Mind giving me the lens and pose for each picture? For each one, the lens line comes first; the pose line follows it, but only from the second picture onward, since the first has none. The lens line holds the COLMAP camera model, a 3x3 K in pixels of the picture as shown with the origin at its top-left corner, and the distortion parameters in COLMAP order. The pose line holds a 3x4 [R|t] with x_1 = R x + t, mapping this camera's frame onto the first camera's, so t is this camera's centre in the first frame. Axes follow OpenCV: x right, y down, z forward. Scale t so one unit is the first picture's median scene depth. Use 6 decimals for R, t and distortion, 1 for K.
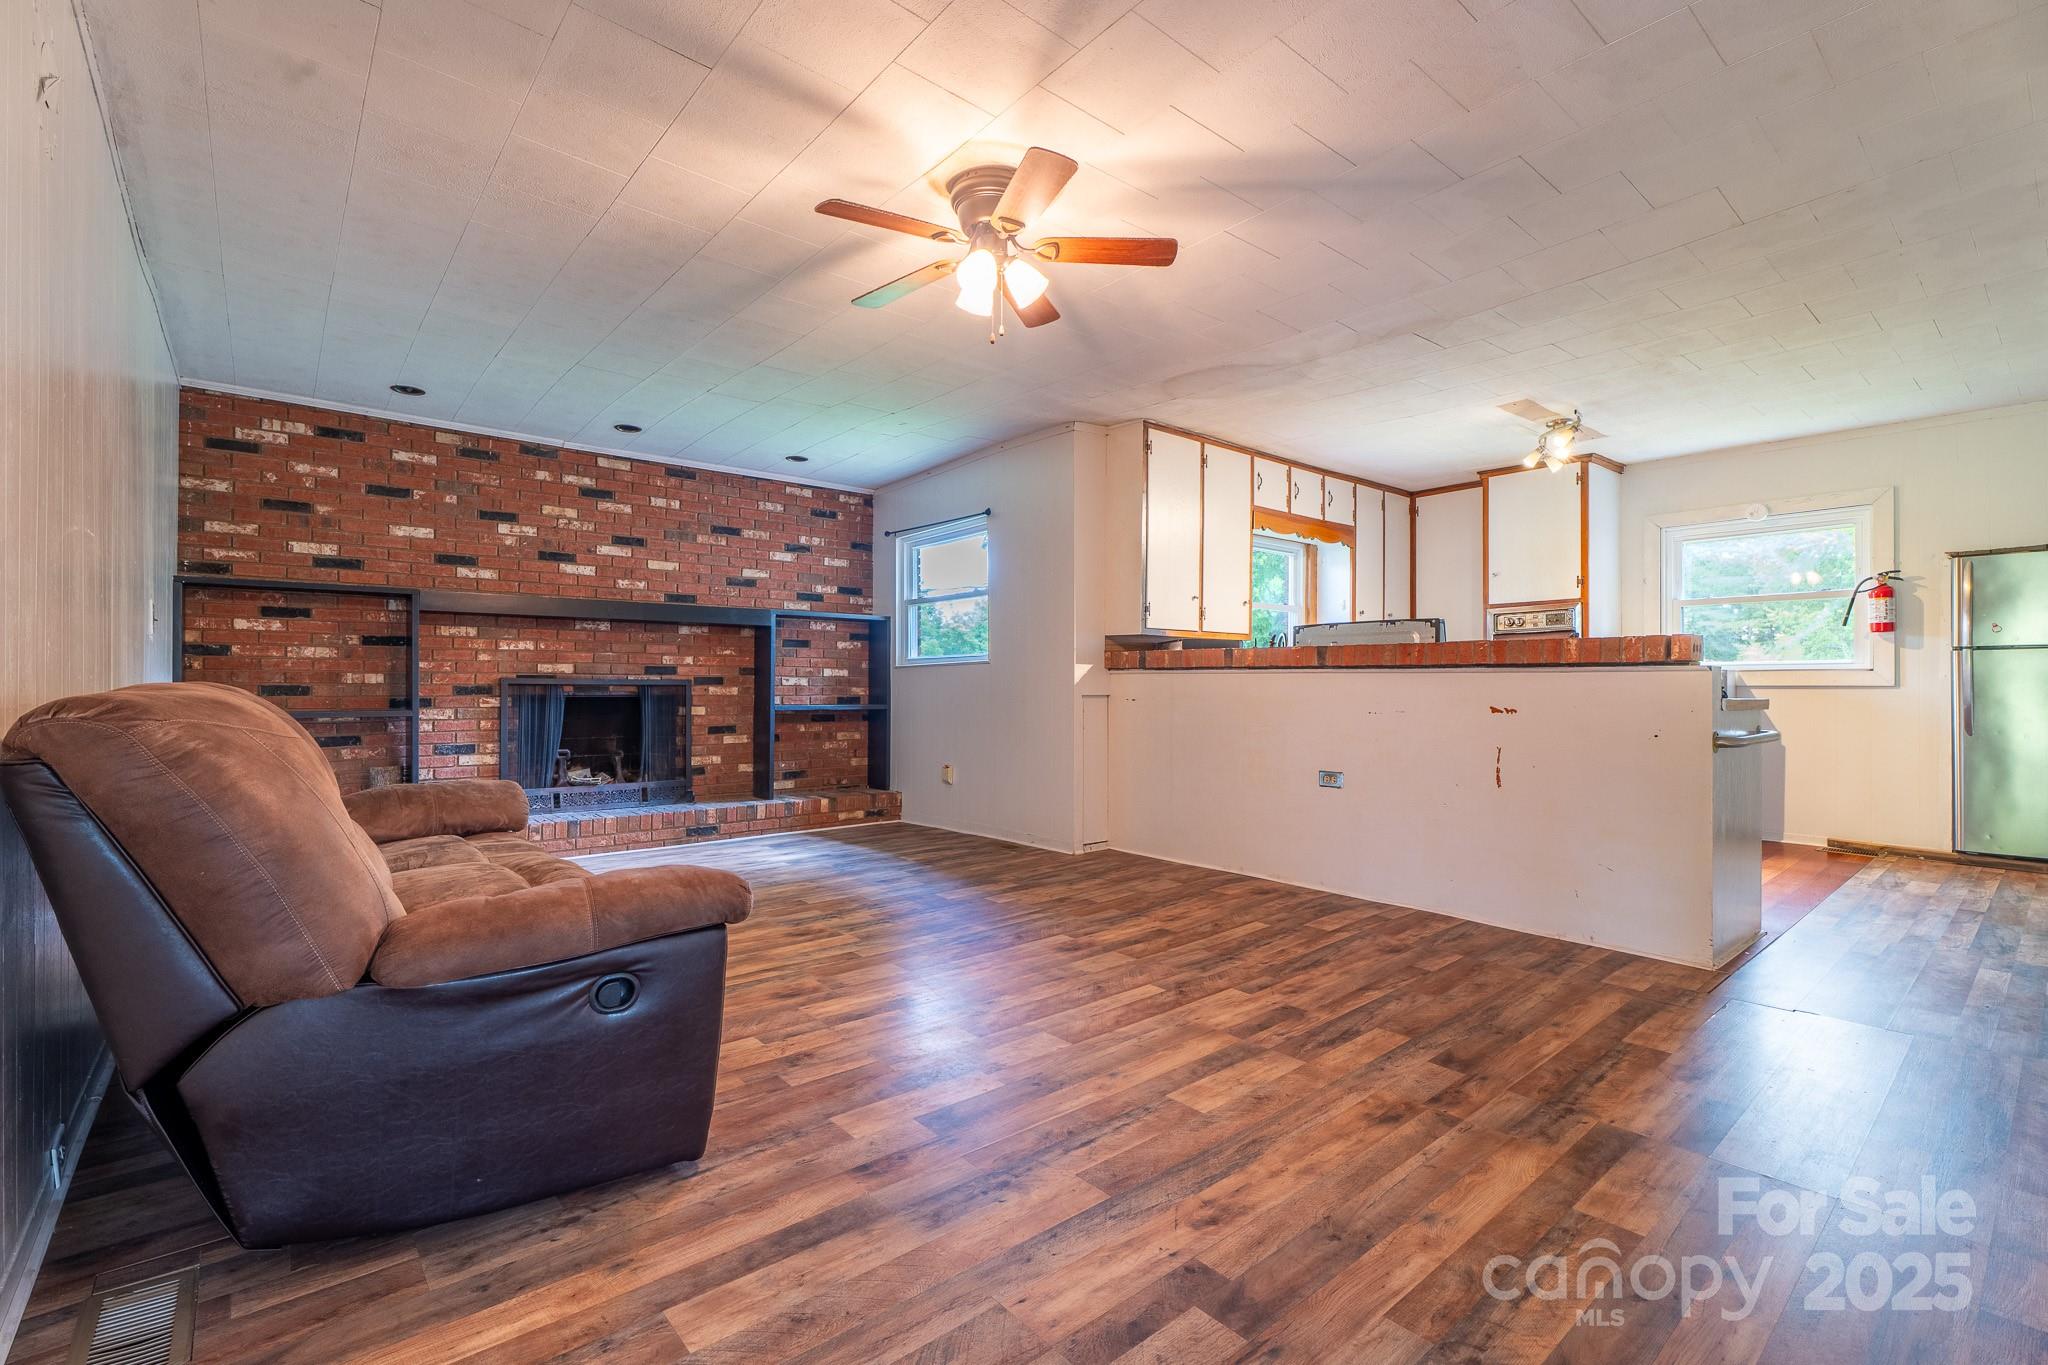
lens RADIAL K [[880.0, 0, 1017.3], [0, 880.0, 696.0], [0, 0, 1]] dist [0.002590, 0.002070]
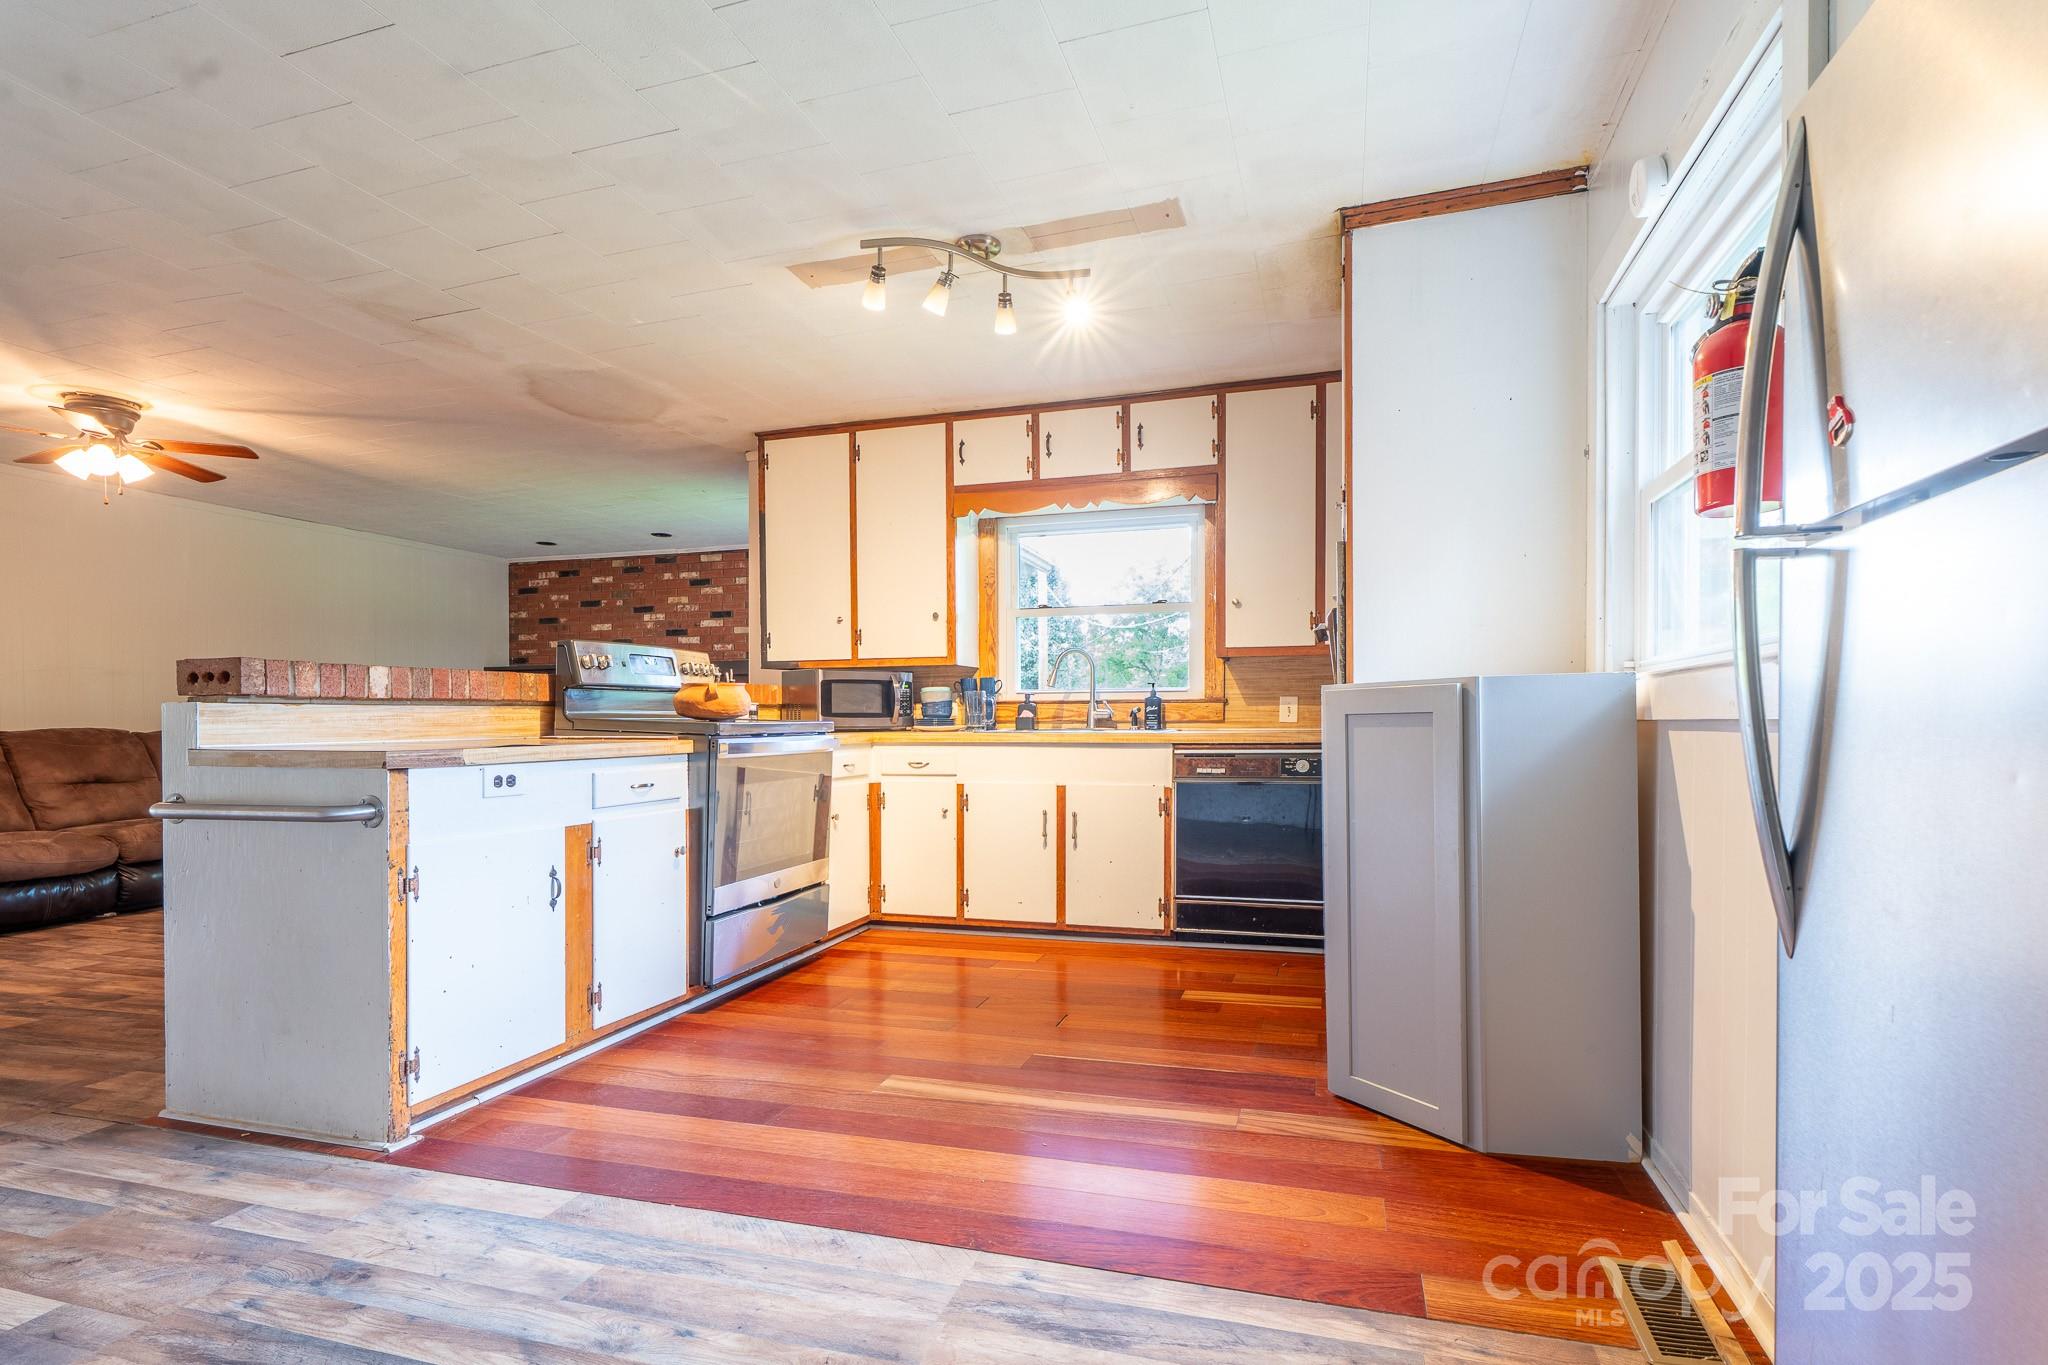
lens RADIAL K [[930.3, 0, 1068.7], [0, 930.3, 729.2], [0, 0, 1]] dist [0.002088, 0.001032]
pose [[0.580292, 0.002014, -0.814406, 1.156067], [-0.004594, 0.999989, -0.000800, -0.007705], [0.814396, 0.004206, 0.580295, 0.725684]]
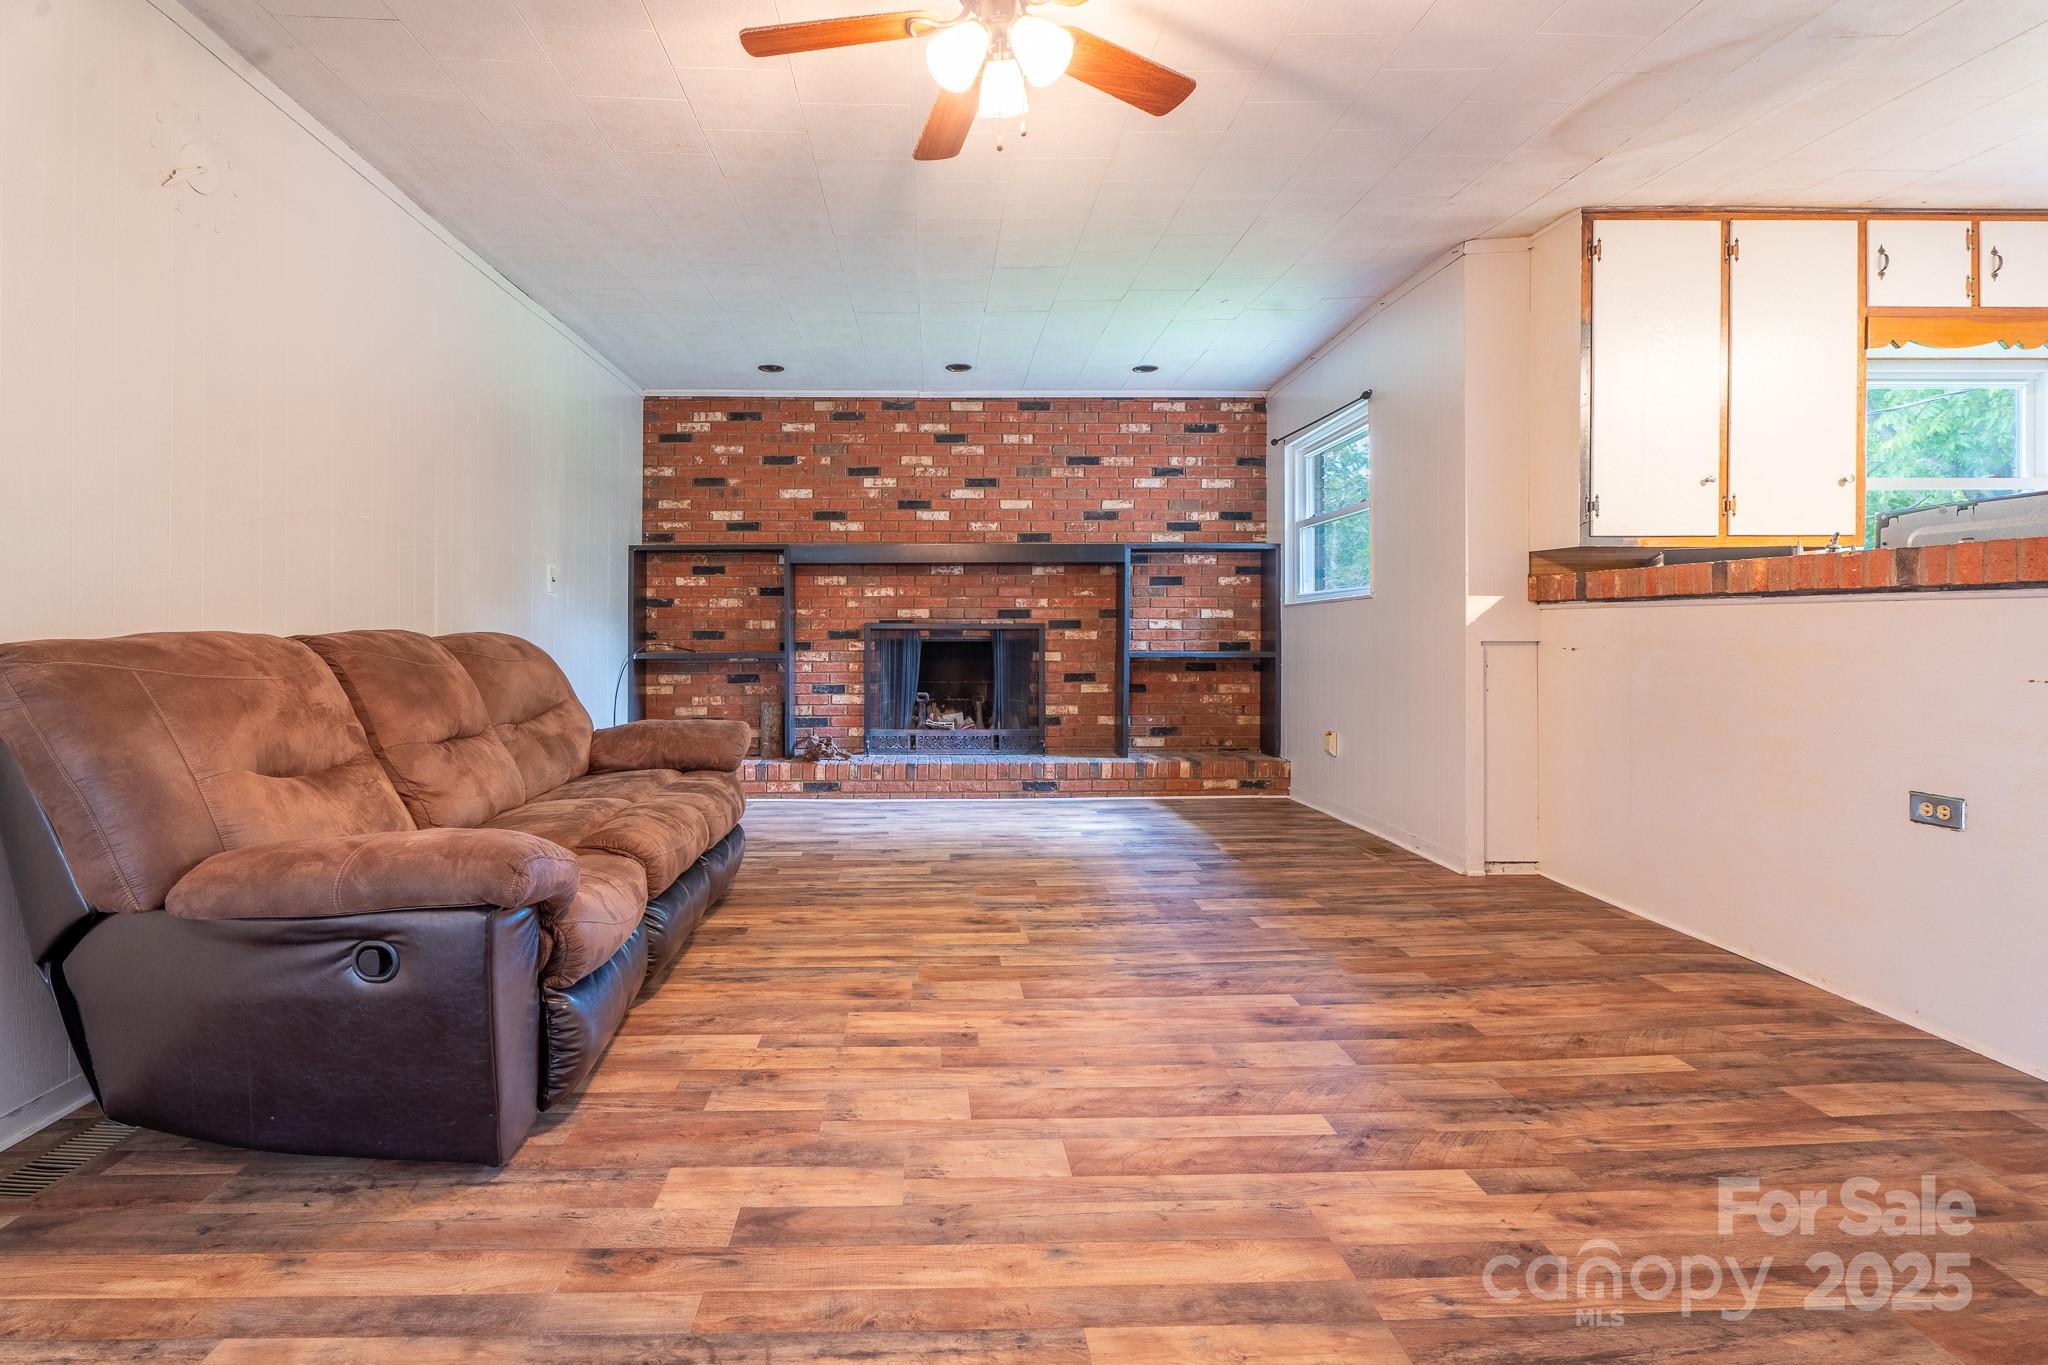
lens RADIAL K [[930.3, 0, 960.6], [0, 930.3, 633.6], [0, 0, 1]] dist [0.002088, 0.001032]
pose [[0.787145, -0.001629, -0.616766, 0.211541], [-0.002605, 0.999979, -0.005965, -0.001723], [0.616763, 0.006301, 0.787124, 0.199677]]
